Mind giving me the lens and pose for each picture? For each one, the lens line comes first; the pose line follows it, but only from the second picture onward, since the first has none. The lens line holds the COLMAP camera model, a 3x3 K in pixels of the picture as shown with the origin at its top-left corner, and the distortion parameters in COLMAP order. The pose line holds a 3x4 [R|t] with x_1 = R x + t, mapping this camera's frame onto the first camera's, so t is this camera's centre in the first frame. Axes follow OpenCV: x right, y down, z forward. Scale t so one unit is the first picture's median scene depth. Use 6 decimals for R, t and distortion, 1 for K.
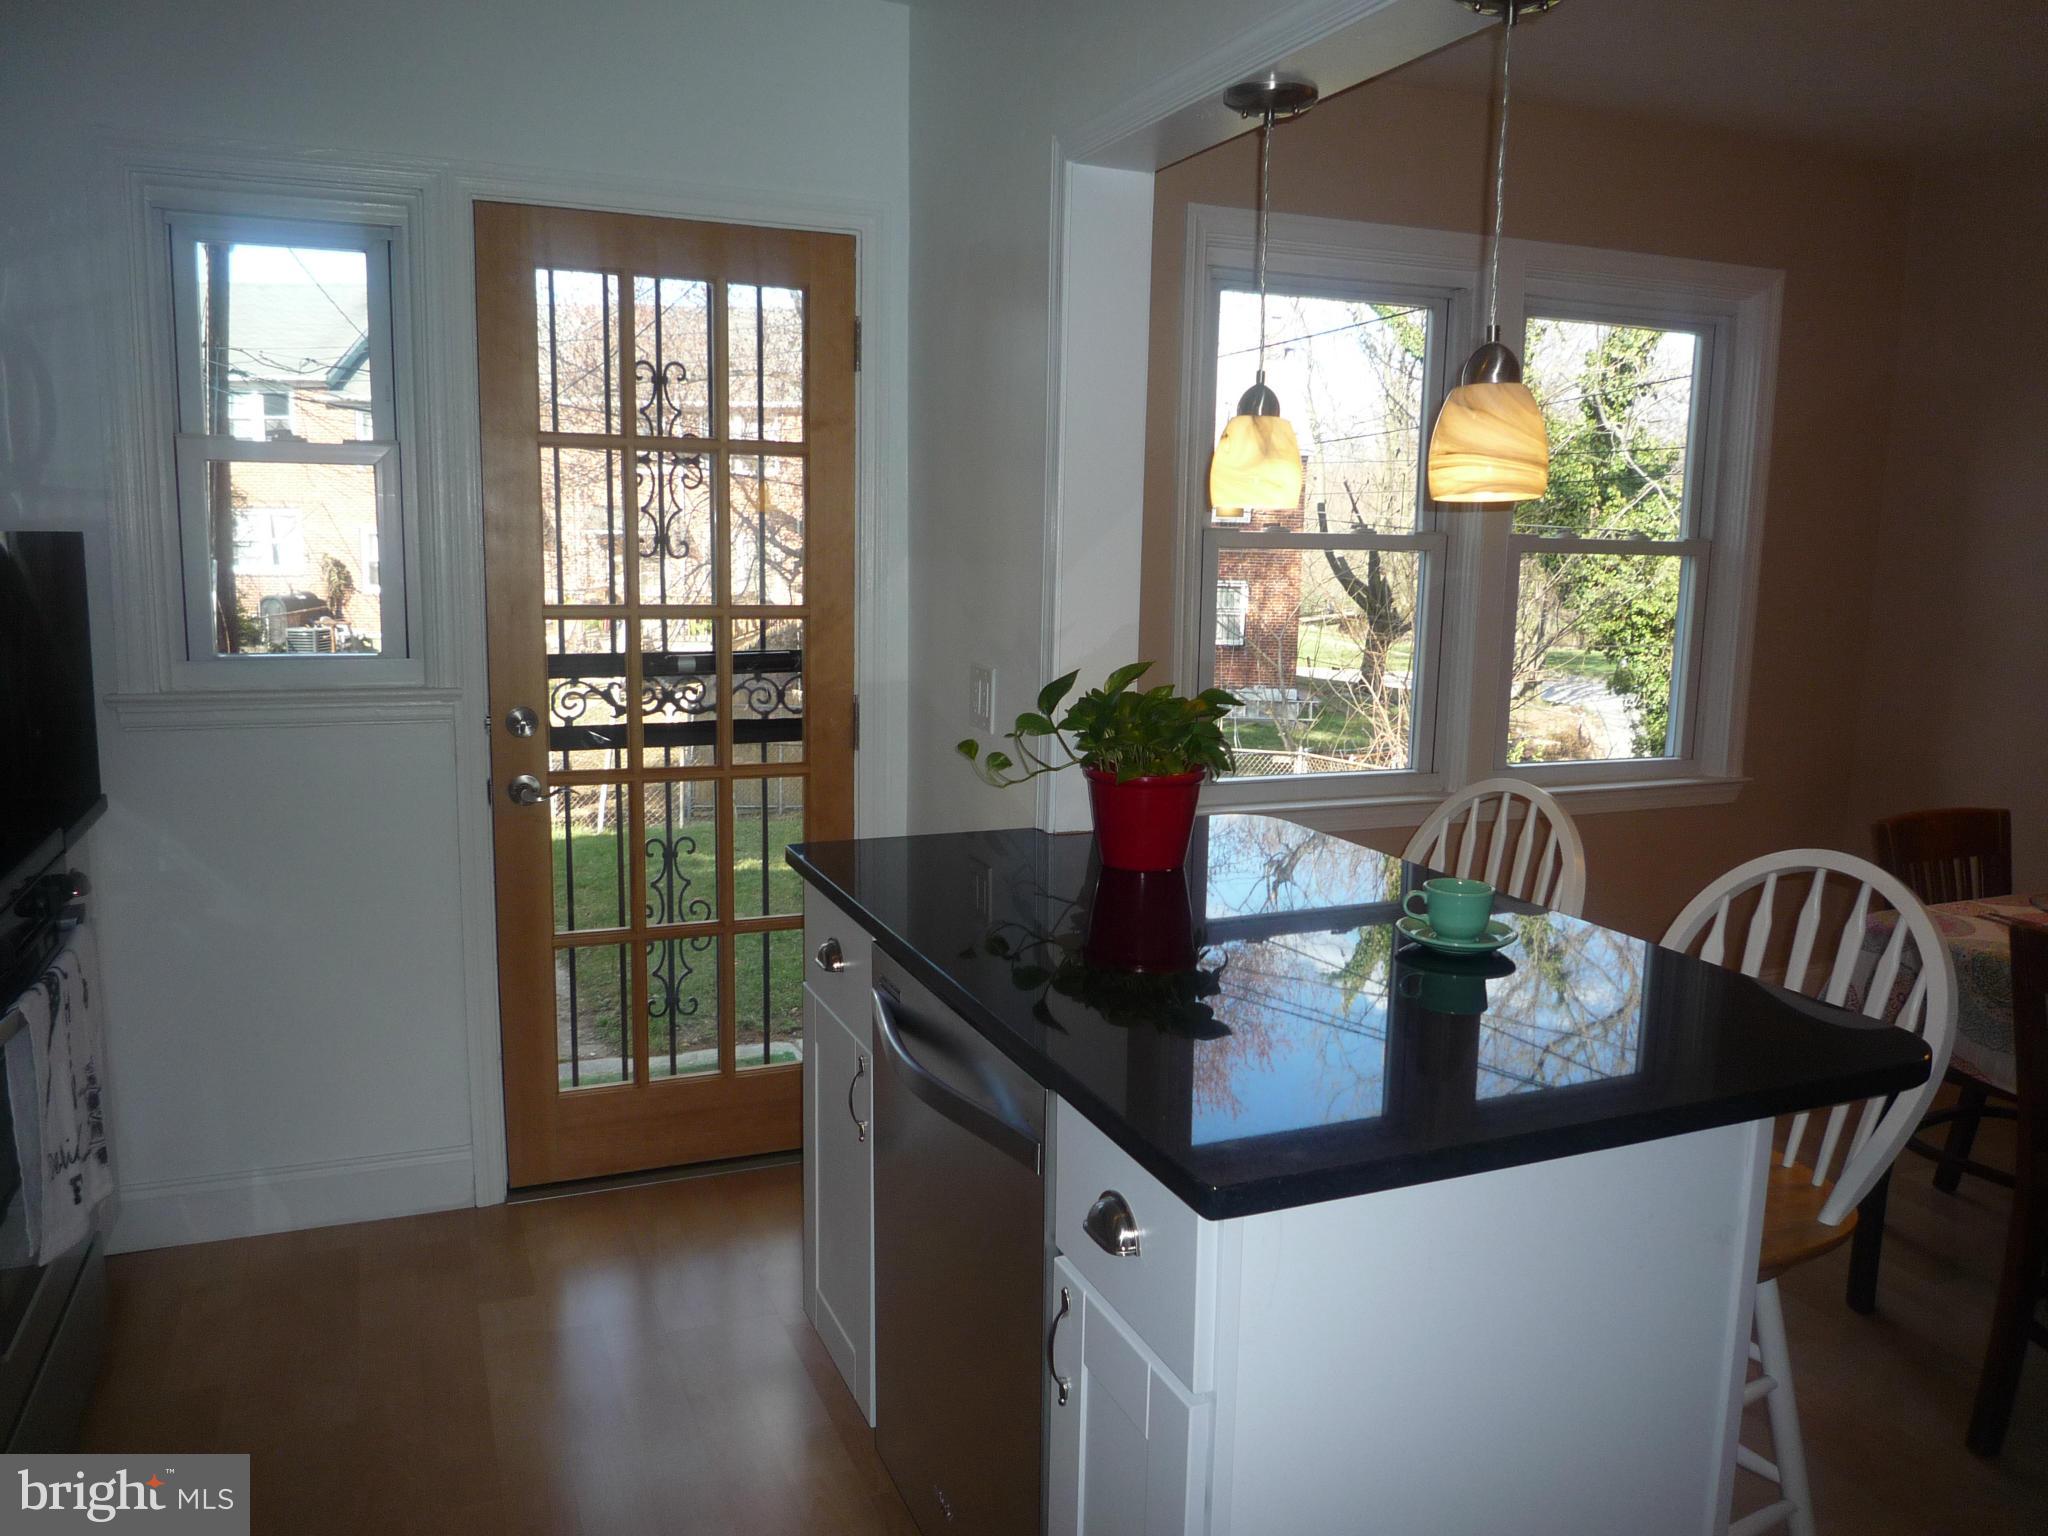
lens RADIAL K [[1524.6, 0, 1028.4], [0, 1524.6, 774.3], [0, 0, 1]] dist [0.007545, -0.062878]
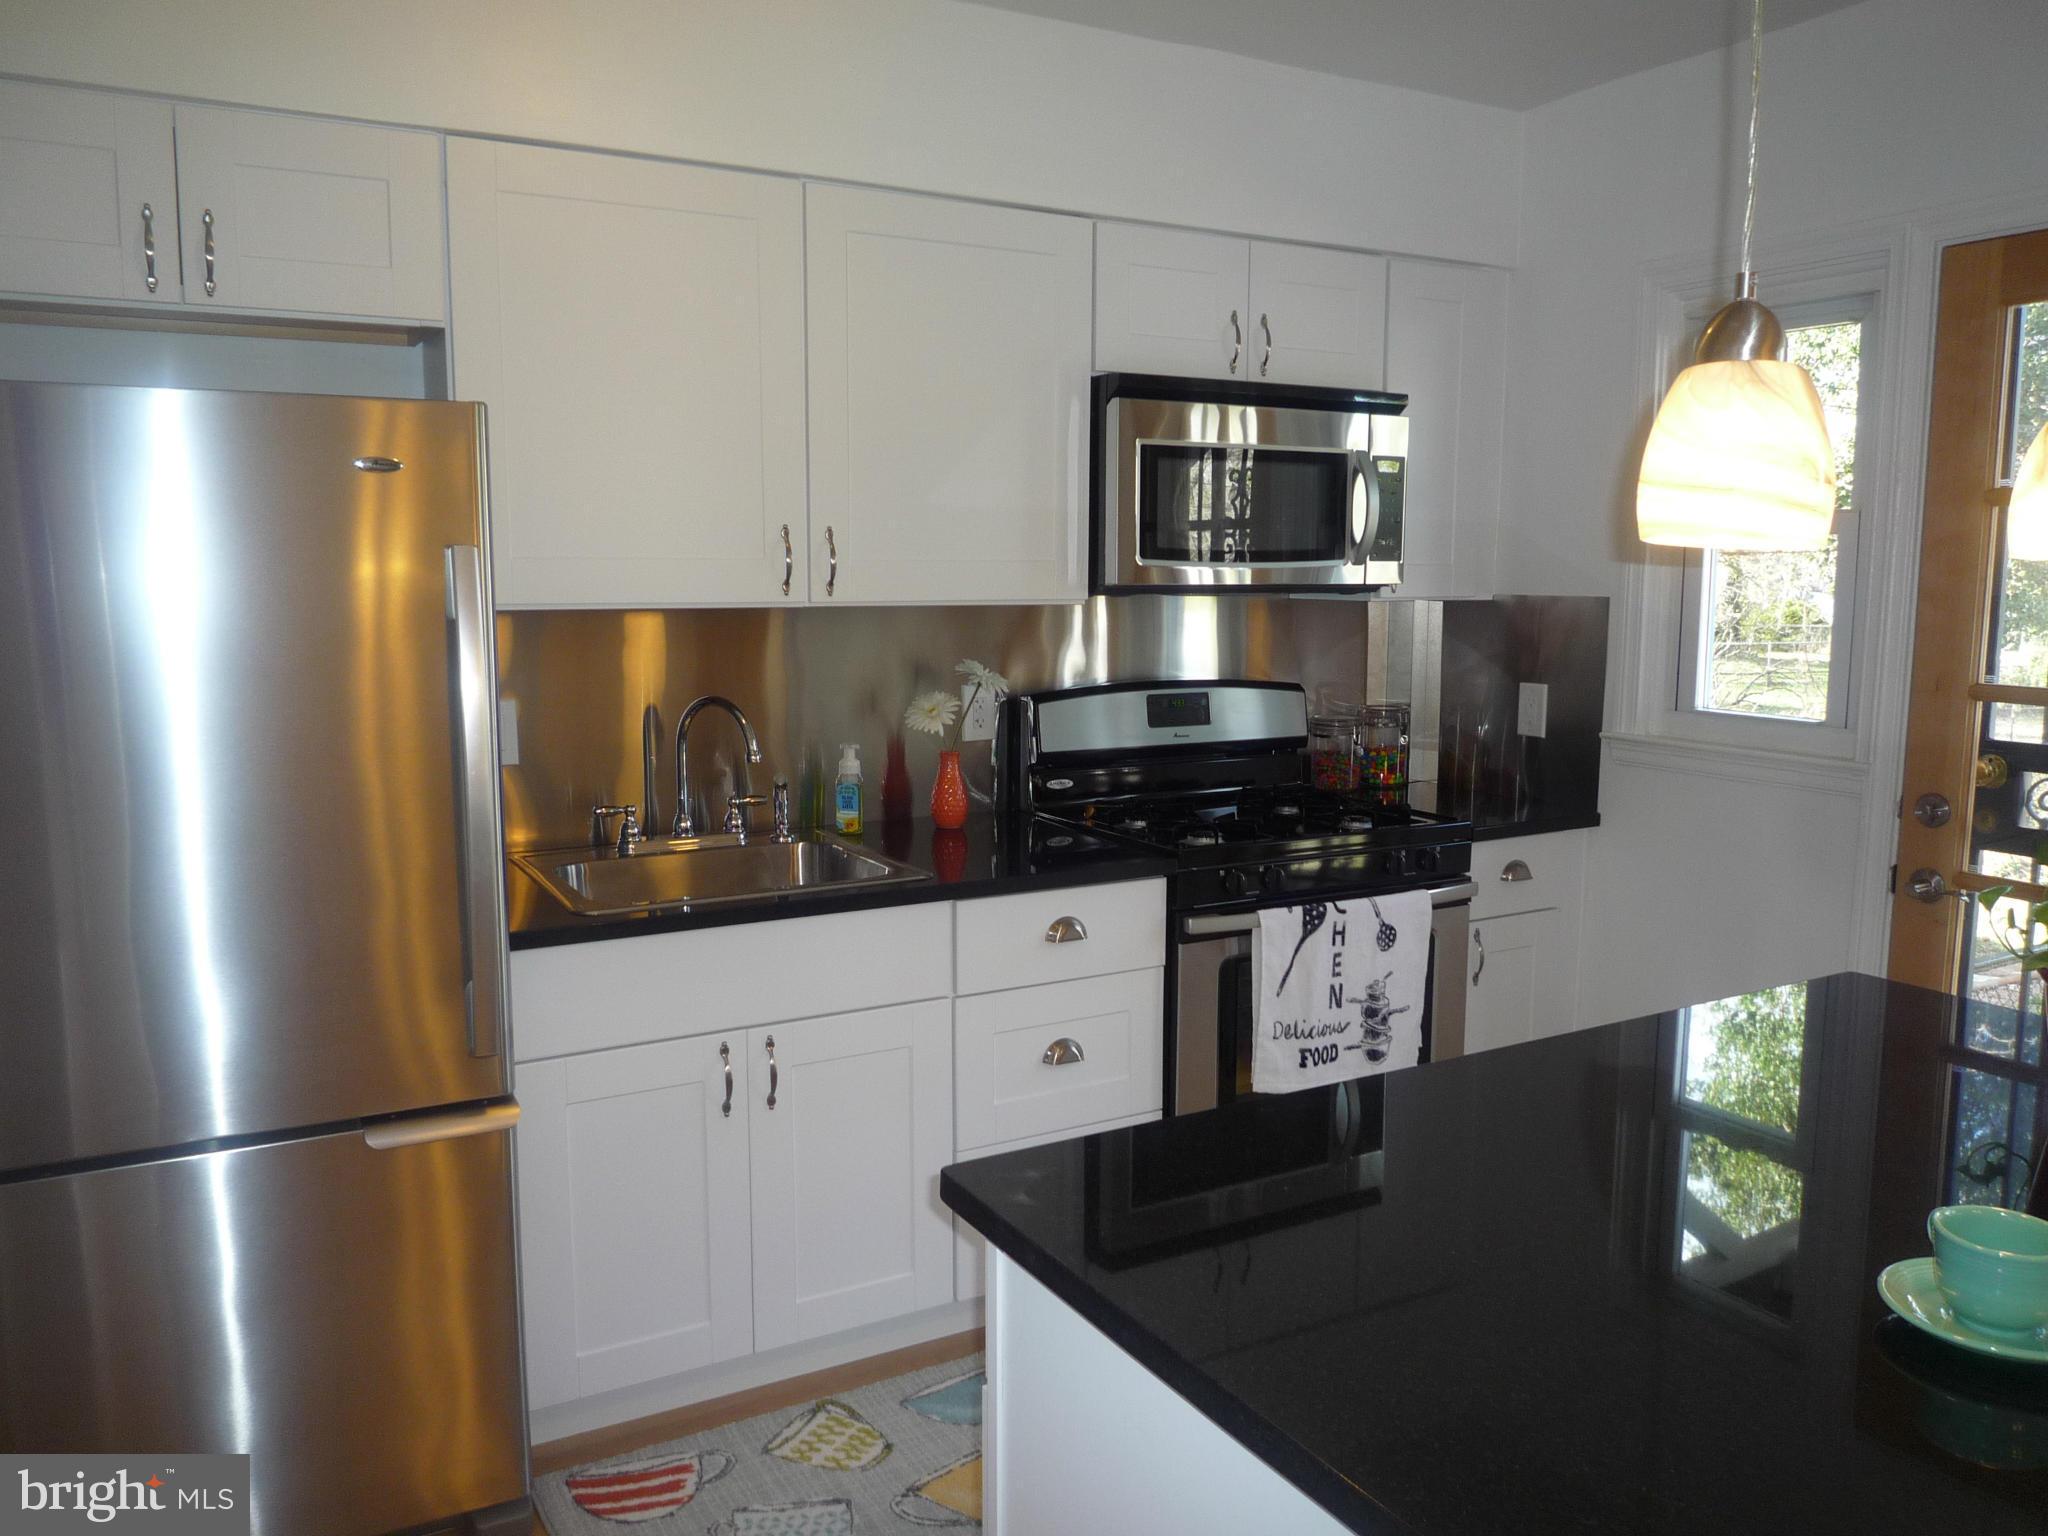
lens RADIAL K [[1511.9, 0, 1022.3], [0, 1511.9, 763.1], [0, 0, 1]] dist [0.014636, -0.073187]
pose [[0.114000, 0.107250, -0.987675, 0.459514], [-0.158578, 0.983374, 0.088479, -0.052498], [0.980743, 0.146537, 0.129112, 0.334404]]
